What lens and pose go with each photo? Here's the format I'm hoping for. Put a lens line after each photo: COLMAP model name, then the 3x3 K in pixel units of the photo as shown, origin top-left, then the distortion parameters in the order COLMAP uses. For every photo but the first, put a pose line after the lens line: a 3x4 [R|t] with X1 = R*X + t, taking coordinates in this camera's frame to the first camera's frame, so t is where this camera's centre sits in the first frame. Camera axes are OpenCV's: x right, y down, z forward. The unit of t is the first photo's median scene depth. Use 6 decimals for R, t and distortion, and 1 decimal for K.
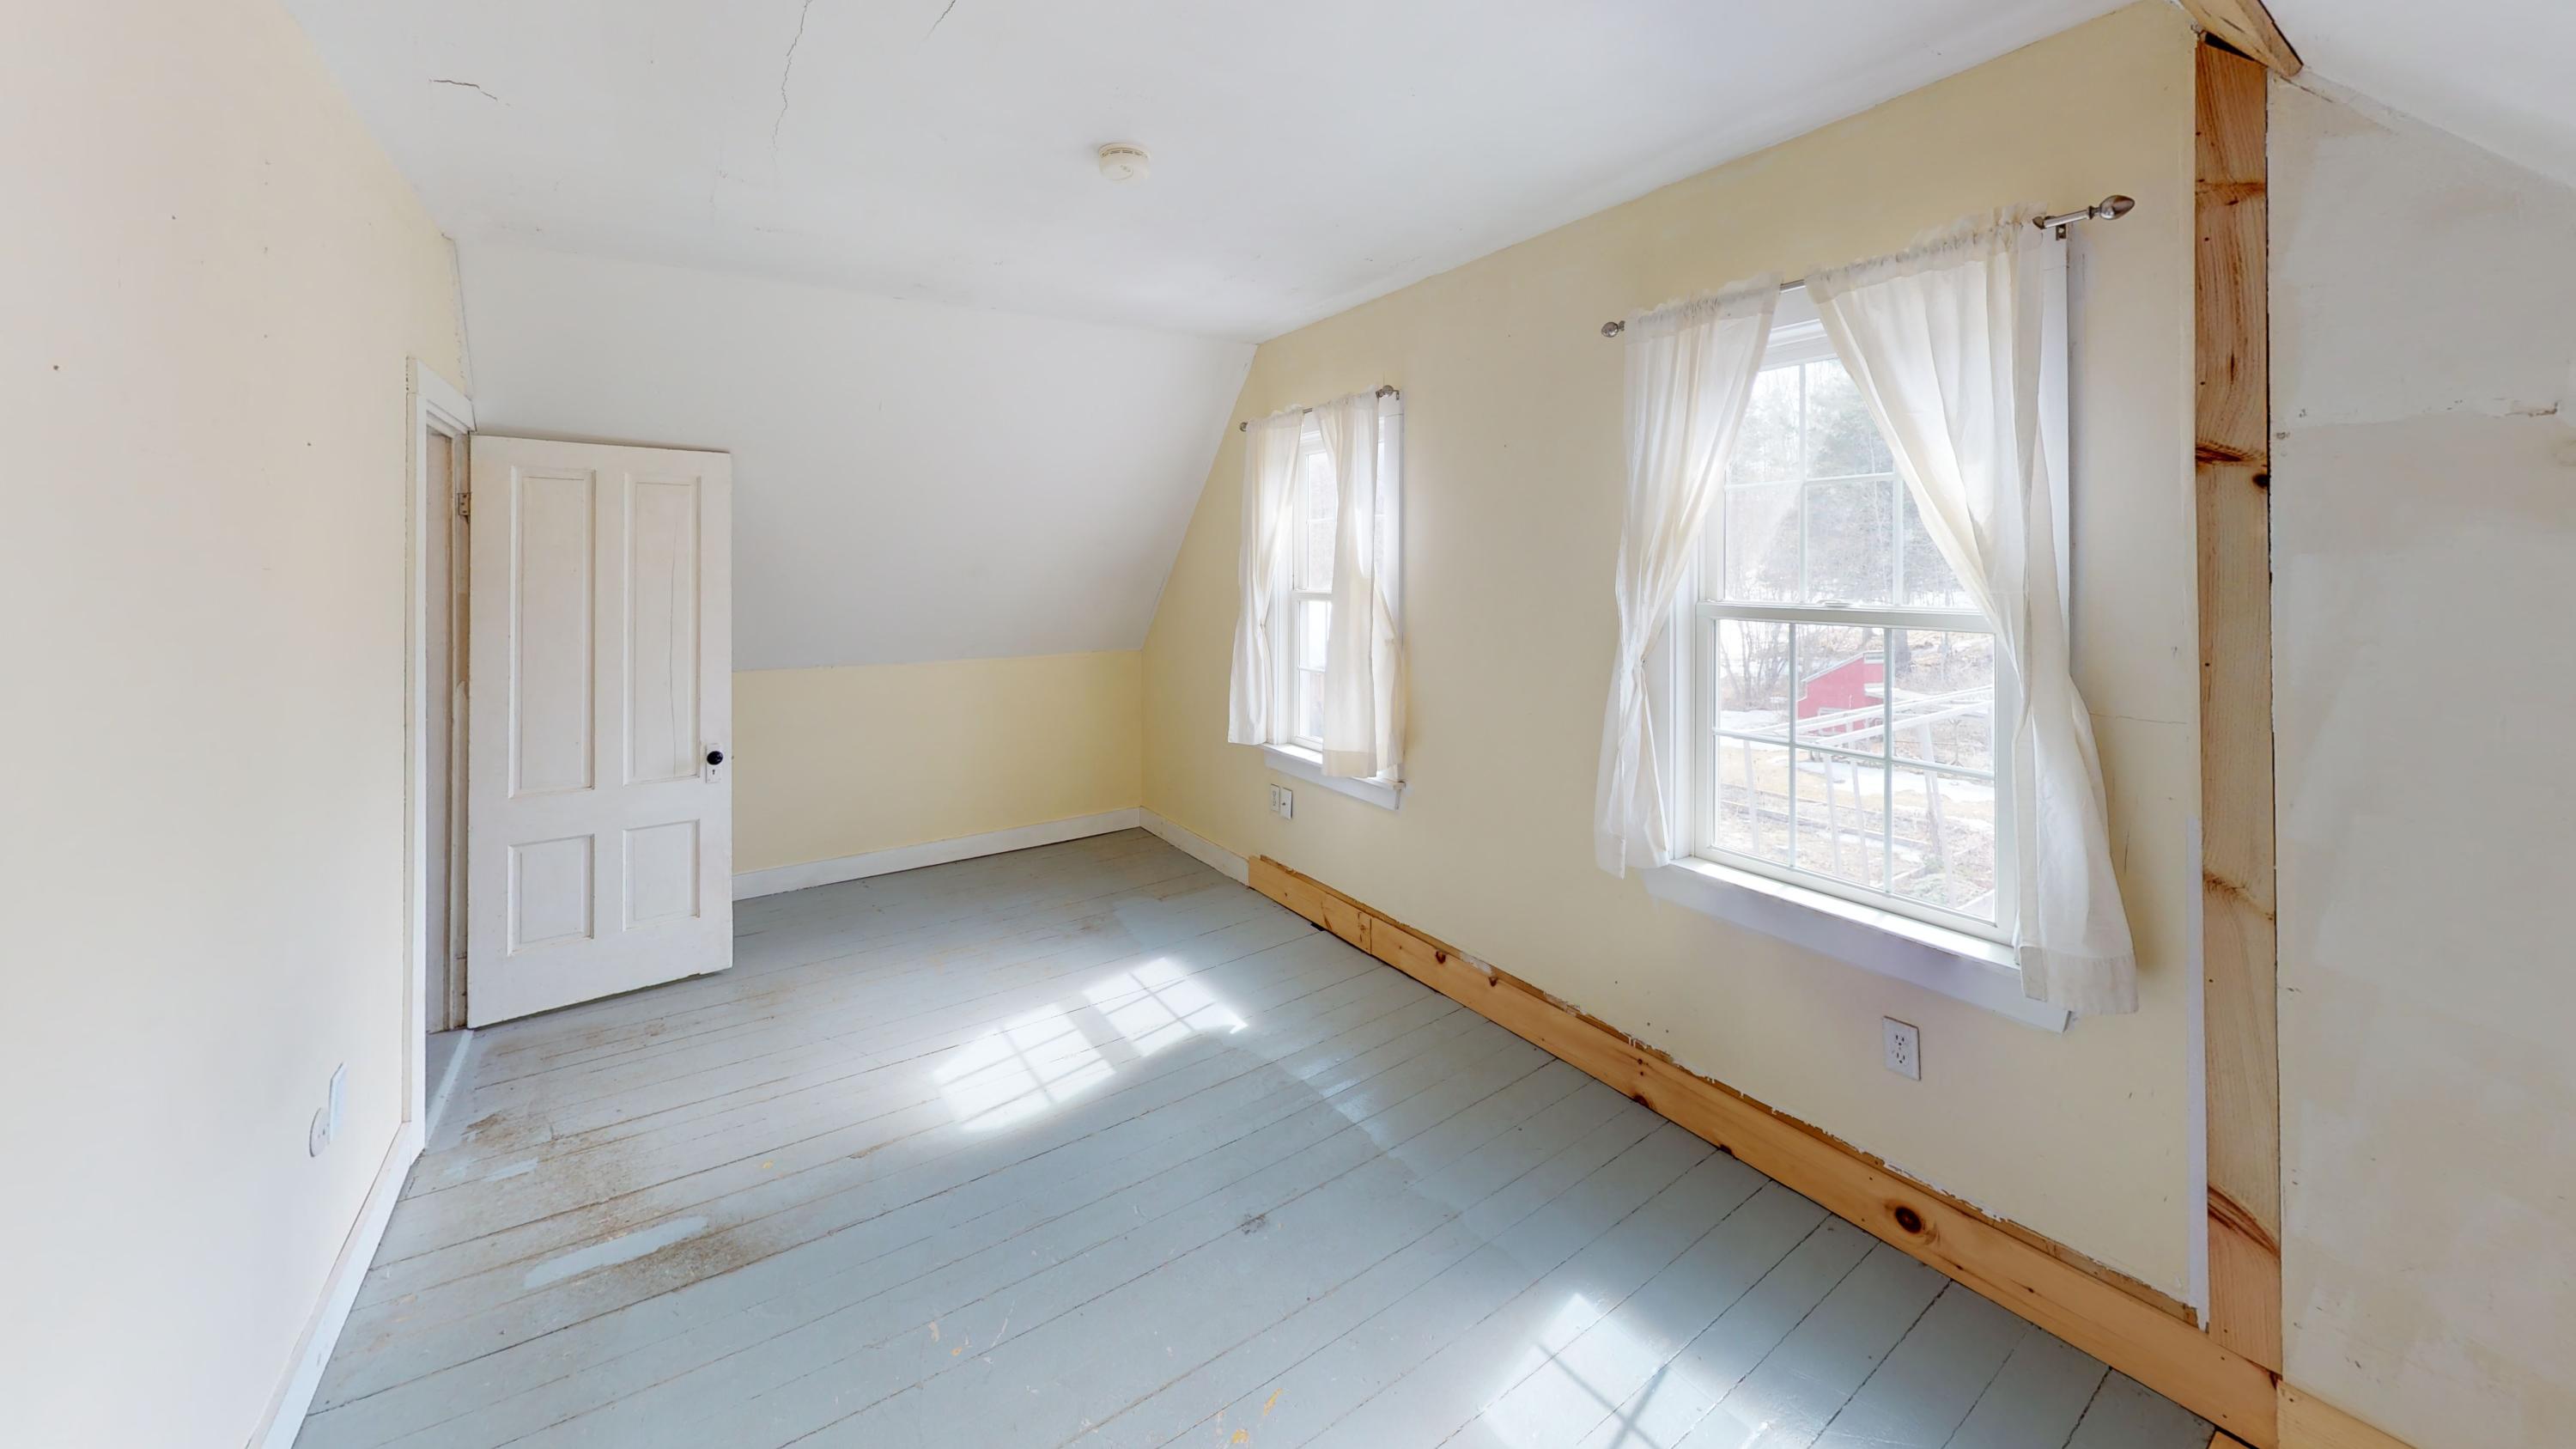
lens RADIAL K [[897.9, 0, 1315.1], [0, 897.9, 570.7], [0, 0, 1]] dist [0.000923, 0.000060]
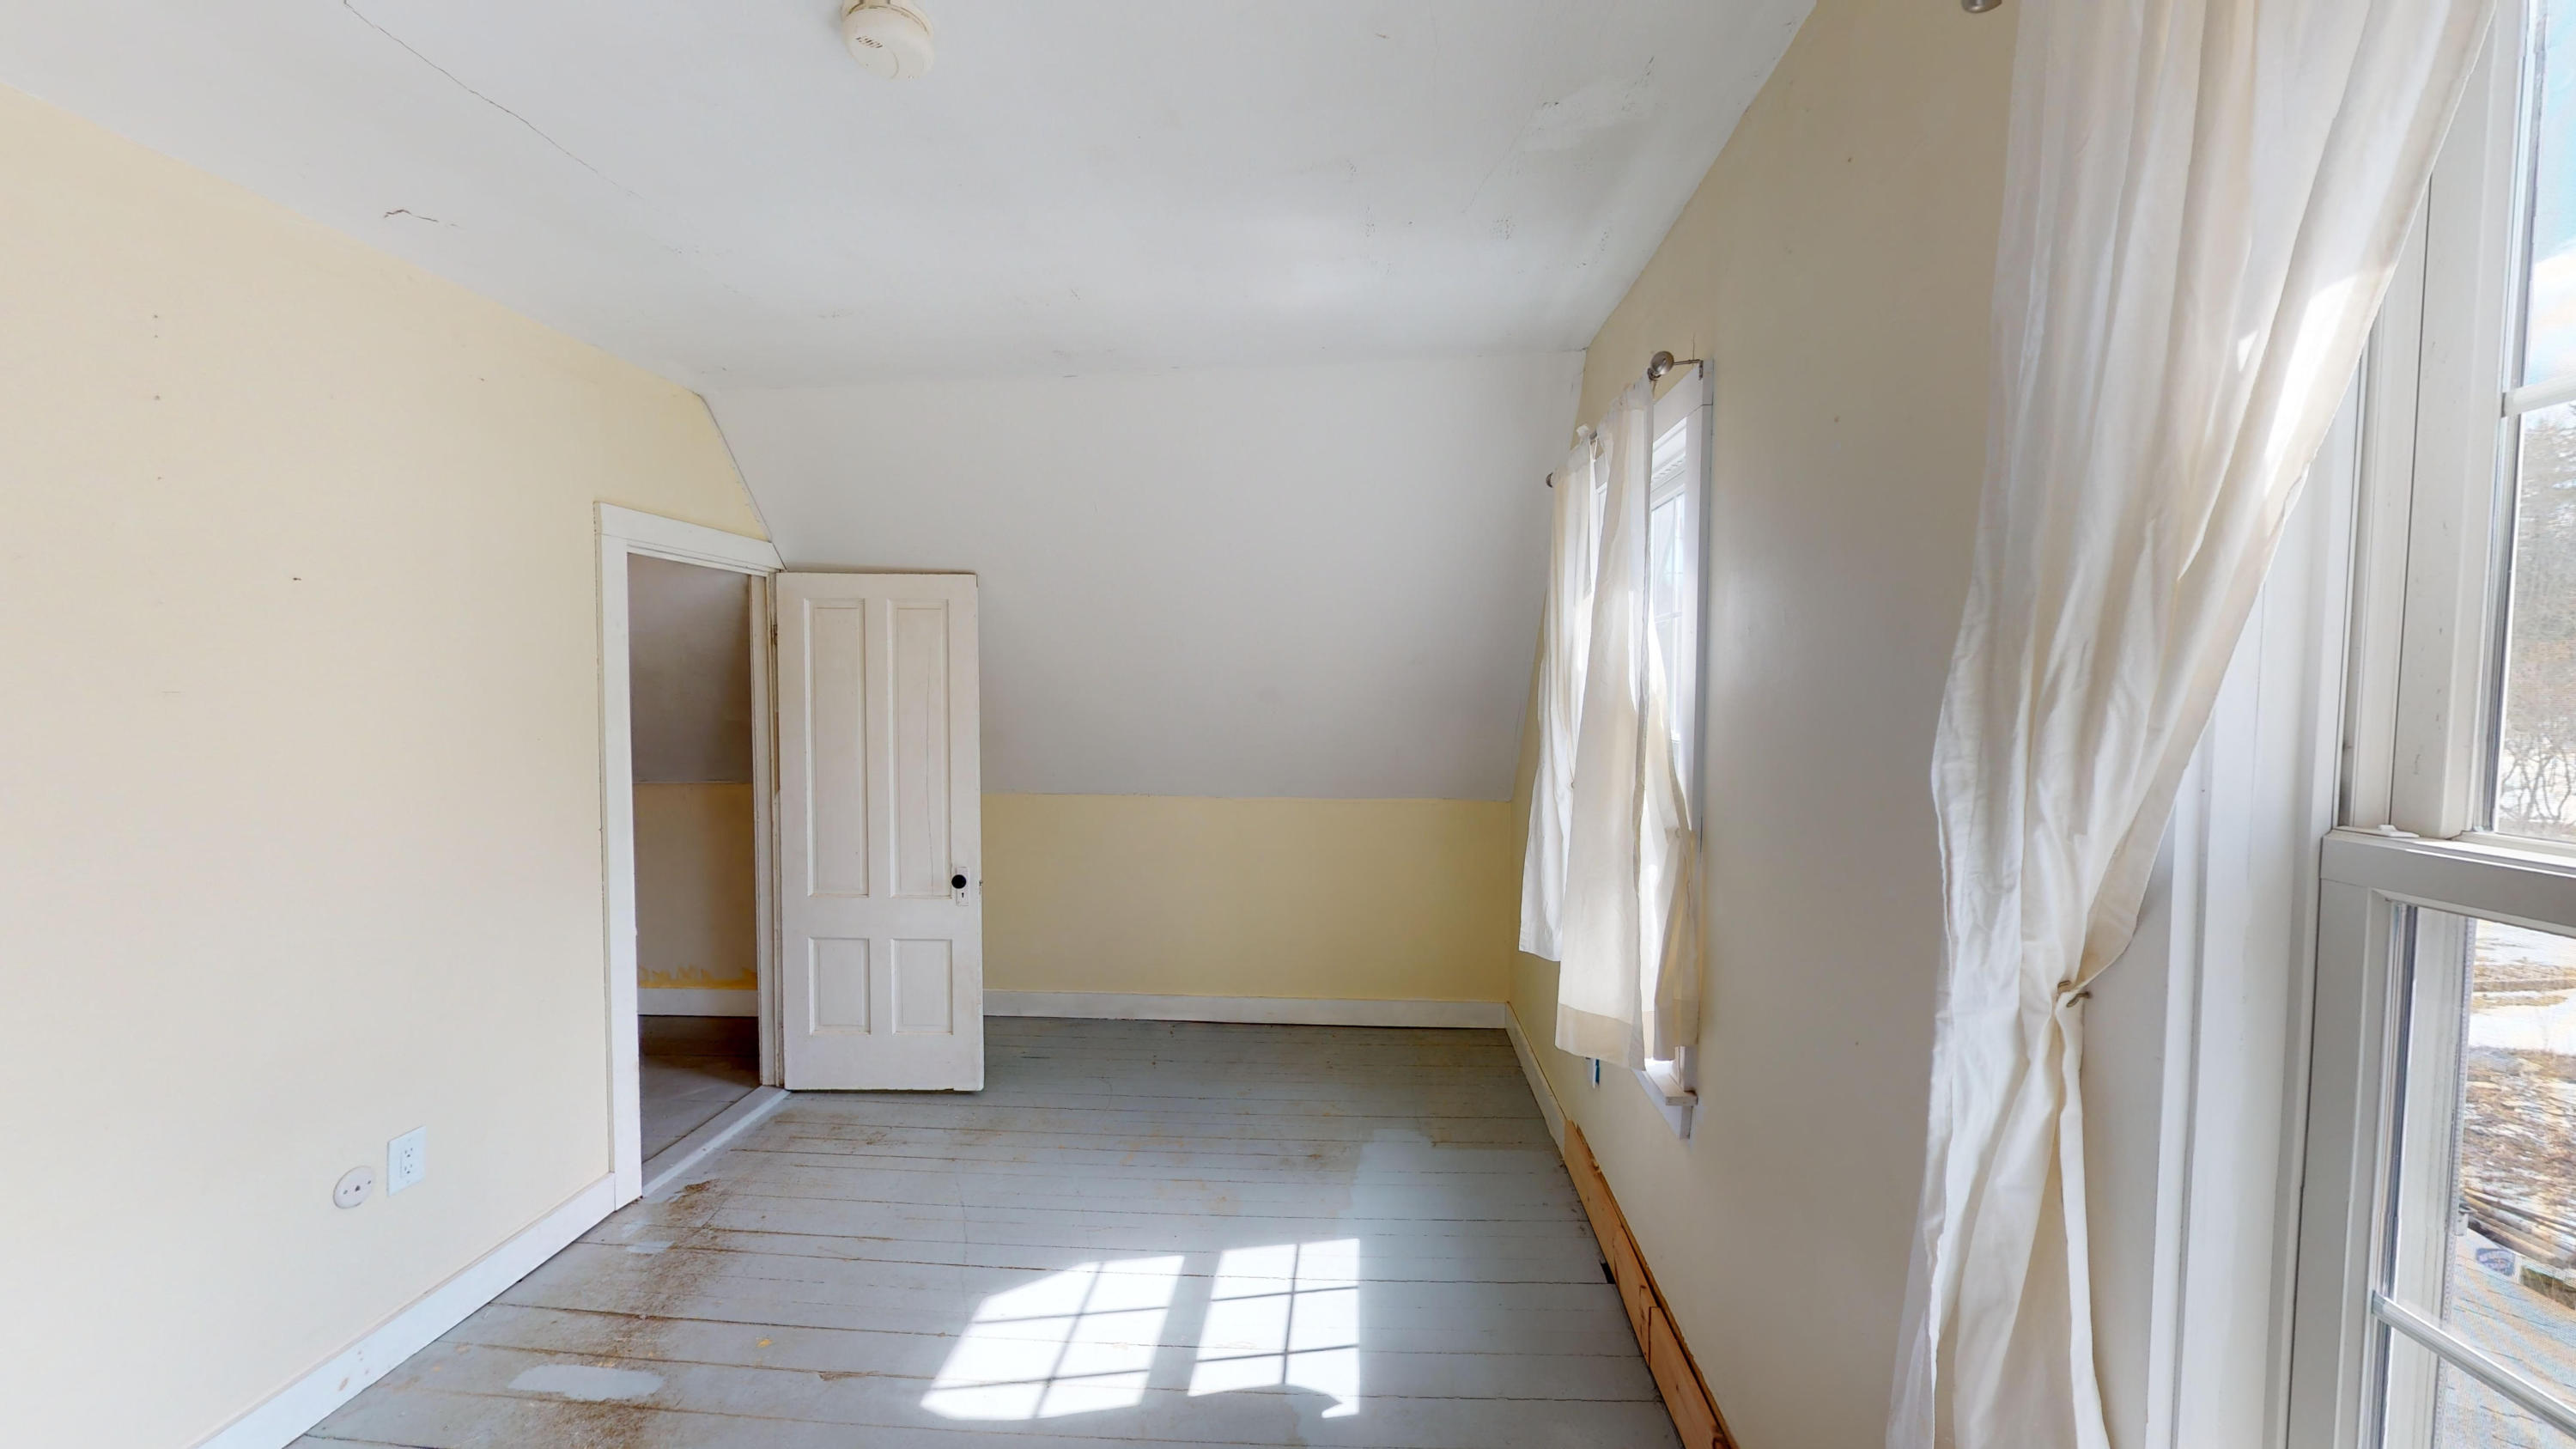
lens RADIAL K [[944.2, 0, 1287.6], [0, 944.2, 728.0], [0, 0, 1]] dist [0.000109, -0.000094]
pose [[0.769123, 0.029341, -0.638427, 0.307907], [-0.005596, 0.999216, 0.039181, -0.005820], [0.639076, -0.026562, 0.768685, 0.477709]]
